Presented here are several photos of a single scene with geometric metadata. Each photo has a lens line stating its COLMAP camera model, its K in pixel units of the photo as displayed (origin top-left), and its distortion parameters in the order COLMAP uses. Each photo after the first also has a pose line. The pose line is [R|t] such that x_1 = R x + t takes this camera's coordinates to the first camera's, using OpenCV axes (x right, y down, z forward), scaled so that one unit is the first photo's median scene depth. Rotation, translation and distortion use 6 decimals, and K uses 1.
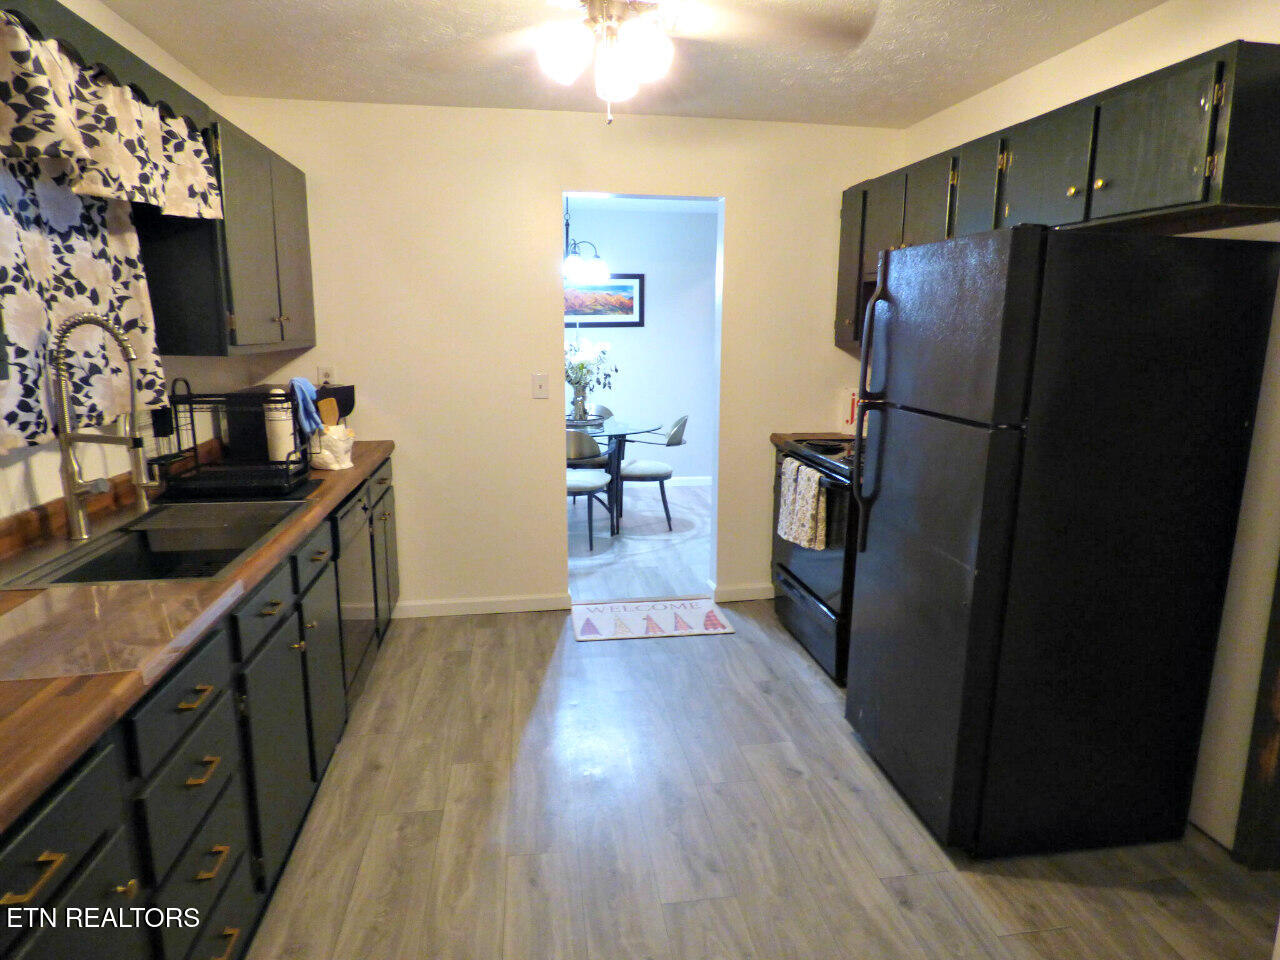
lens RADIAL K [[763.6, 0, 649.6], [0, 763.6, 476.3], [0, 0, 1]] dist [-0.008299, 0.003344]
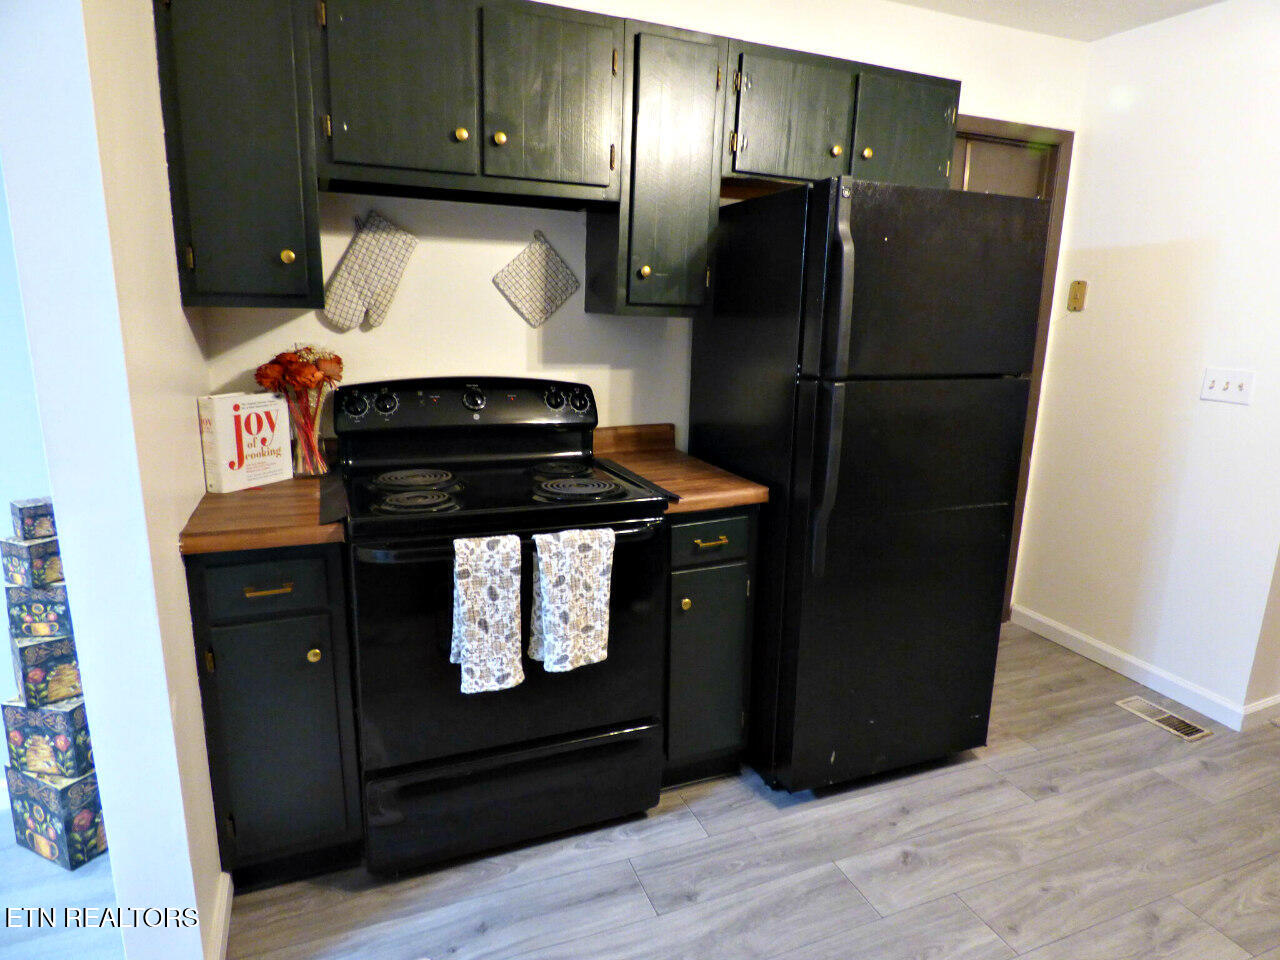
lens RADIAL K [[763.6, 0, 649.6], [0, 763.6, 476.3], [0, 0, 1]] dist [-0.008299, 0.003344]
pose [[-0.231007, -0.232241, 0.944828, -0.393086], [0.153592, 0.950213, 0.271117, -0.235585], [-0.960752, 0.207748, -0.183836, 1.306533]]
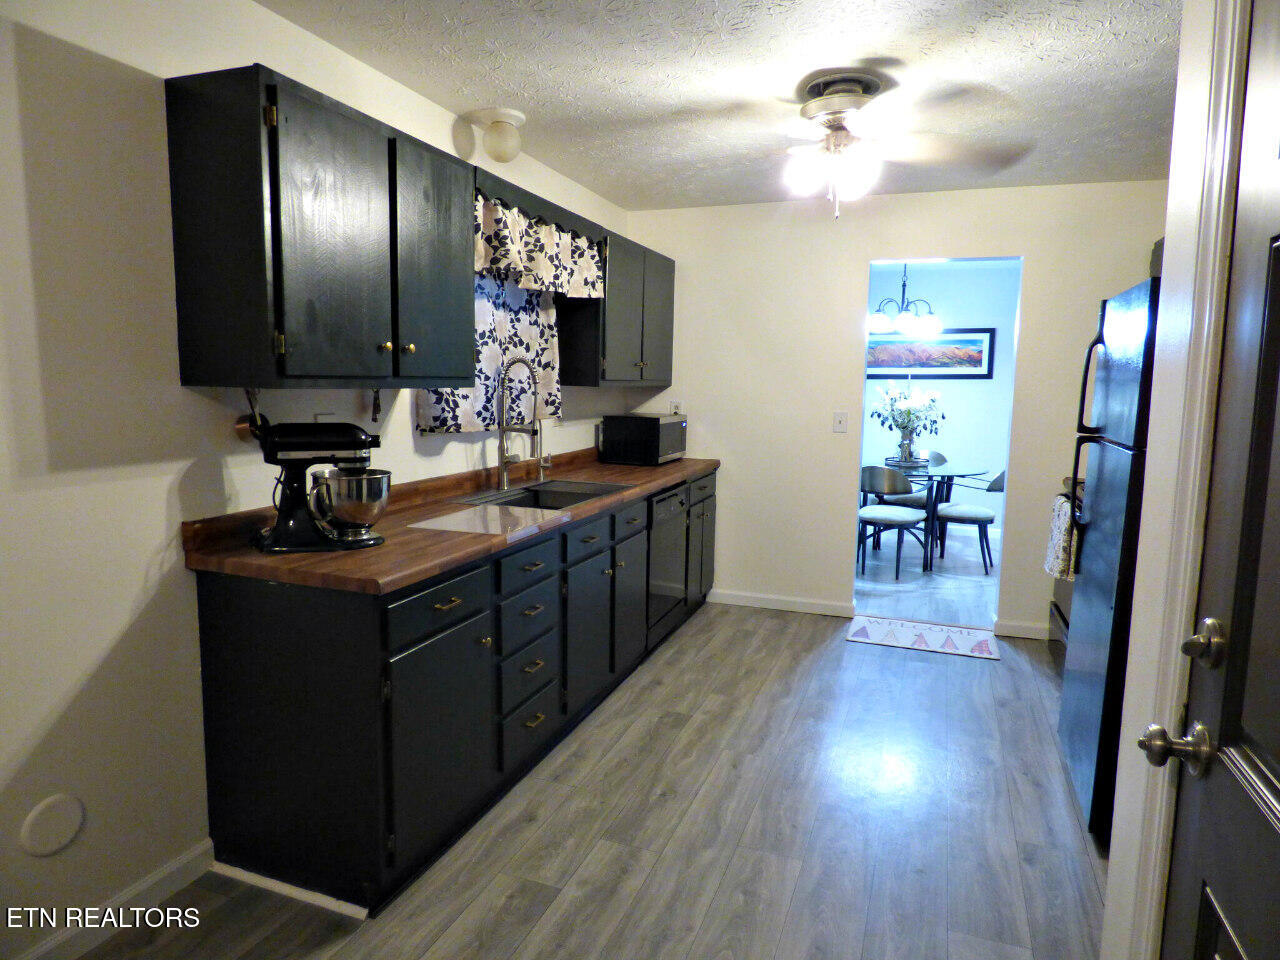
lens RADIAL K [[763.6, 0, 649.6], [0, 763.6, 476.3], [0, 0, 1]] dist [-0.008299, 0.003344]
pose [[0.868787, 0.065115, -0.490885, 0.277737], [-0.102688, 0.993458, -0.049962, 0.081401], [0.484421, 0.093814, 0.869790, -0.242942]]
